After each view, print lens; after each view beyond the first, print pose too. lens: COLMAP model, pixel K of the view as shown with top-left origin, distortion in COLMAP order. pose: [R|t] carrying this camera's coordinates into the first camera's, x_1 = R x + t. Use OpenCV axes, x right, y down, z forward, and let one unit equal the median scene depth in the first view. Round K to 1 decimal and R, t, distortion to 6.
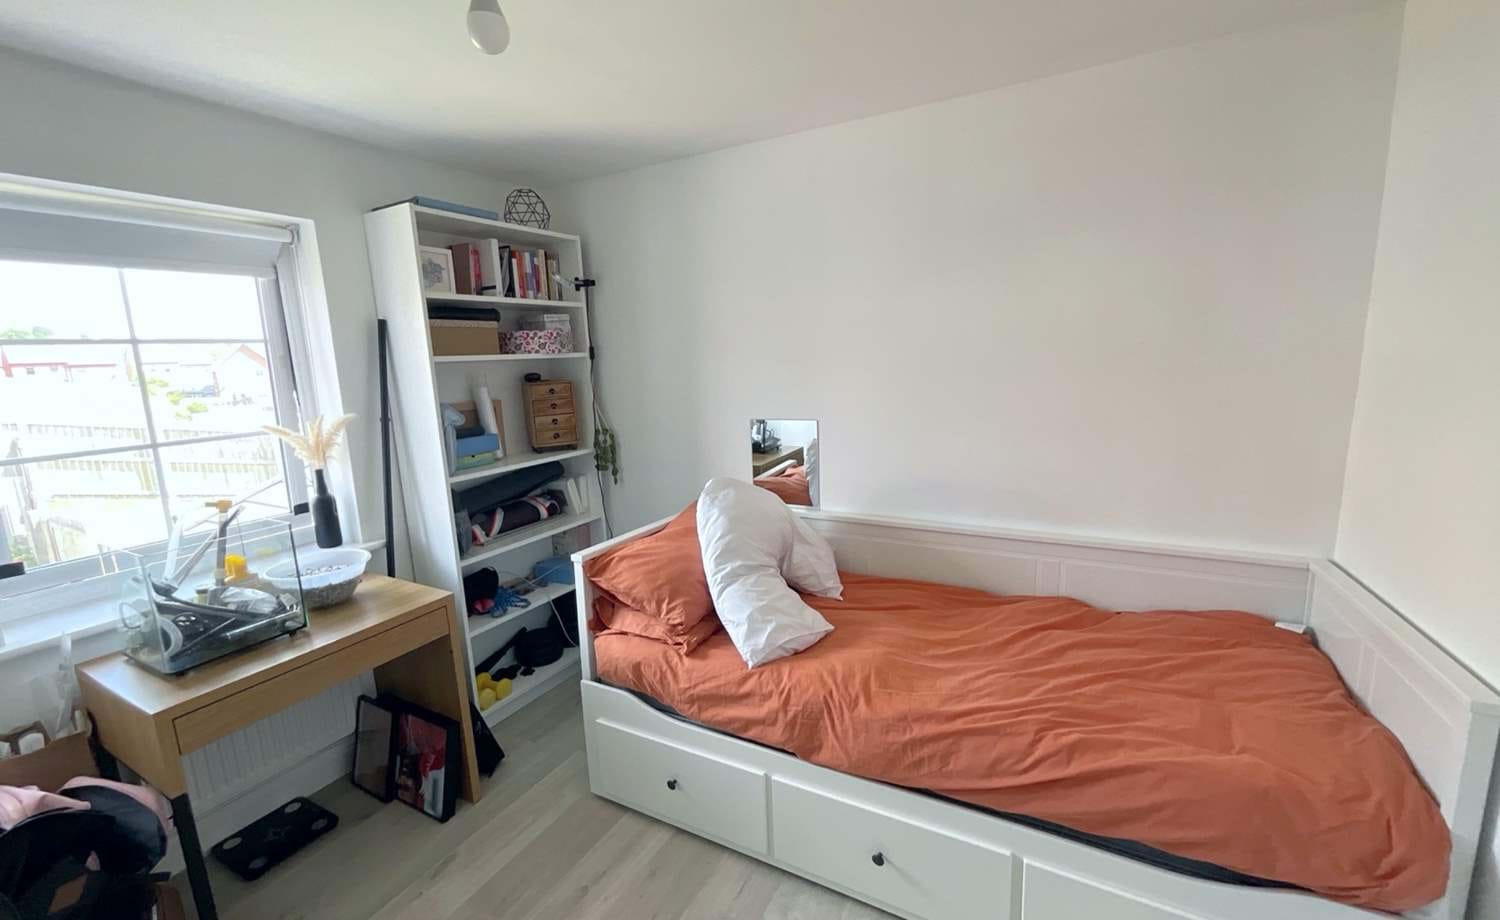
lens RADIAL K [[612.4, 0, 749.2], [0, 612.4, 459.9], [0, 0, 1]] dist [-0.001144, 0.002275]
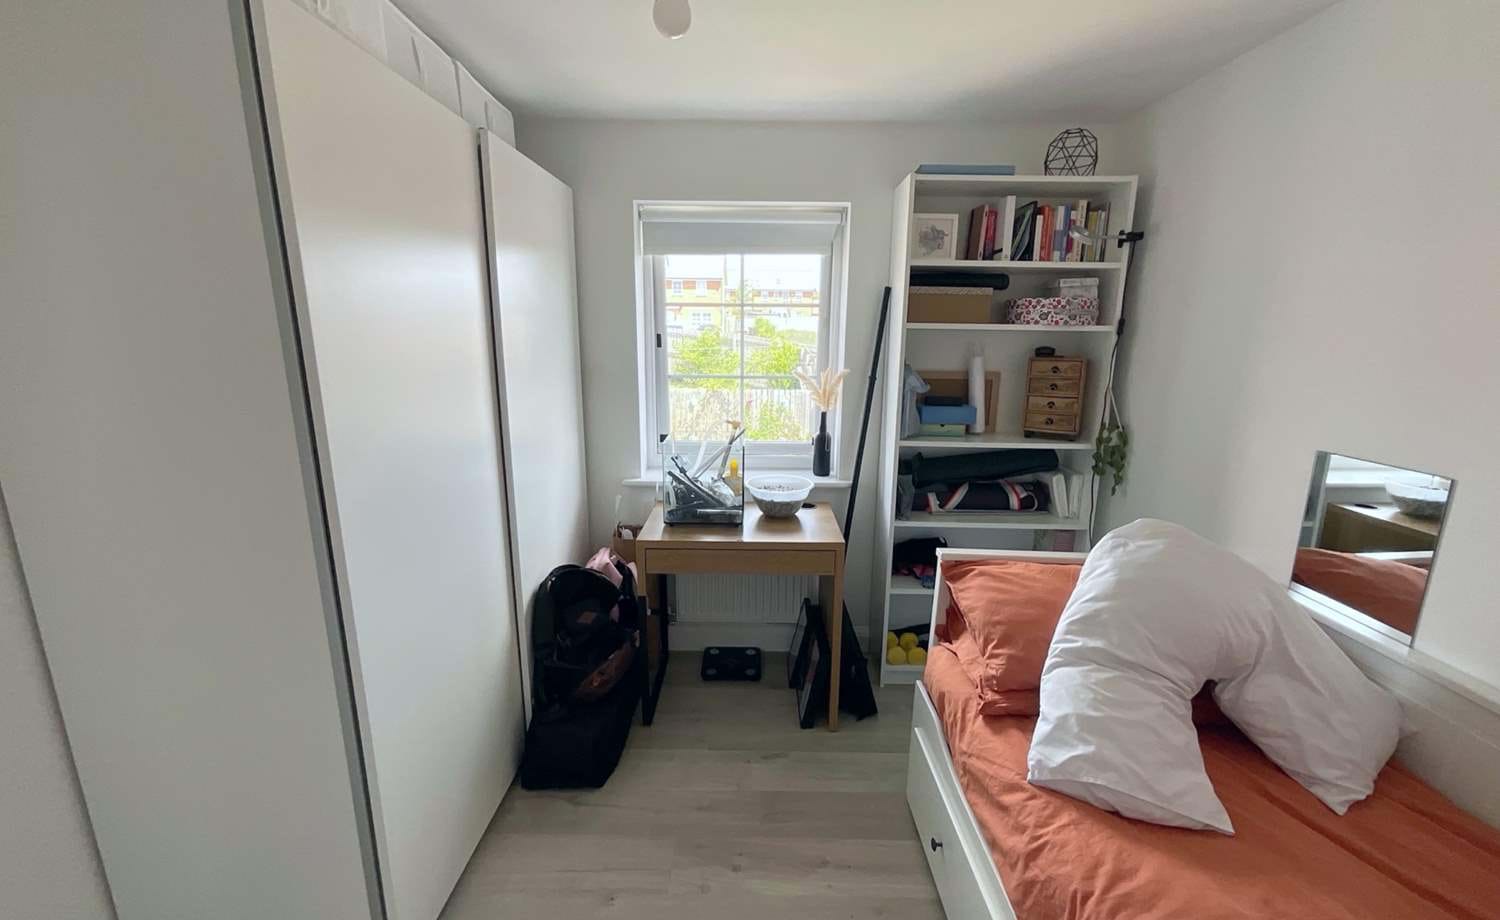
lens RADIAL K [[612.4, 0, 749.1], [0, 612.4, 458.1], [0, 0, 1]] dist [-0.001144, 0.002275]
pose [[0.474877, 0.229389, -0.849631, 0.295388], [-0.183417, 0.970029, 0.159379, -0.063330], [0.860727, 0.080152, 0.502718, 0.266645]]
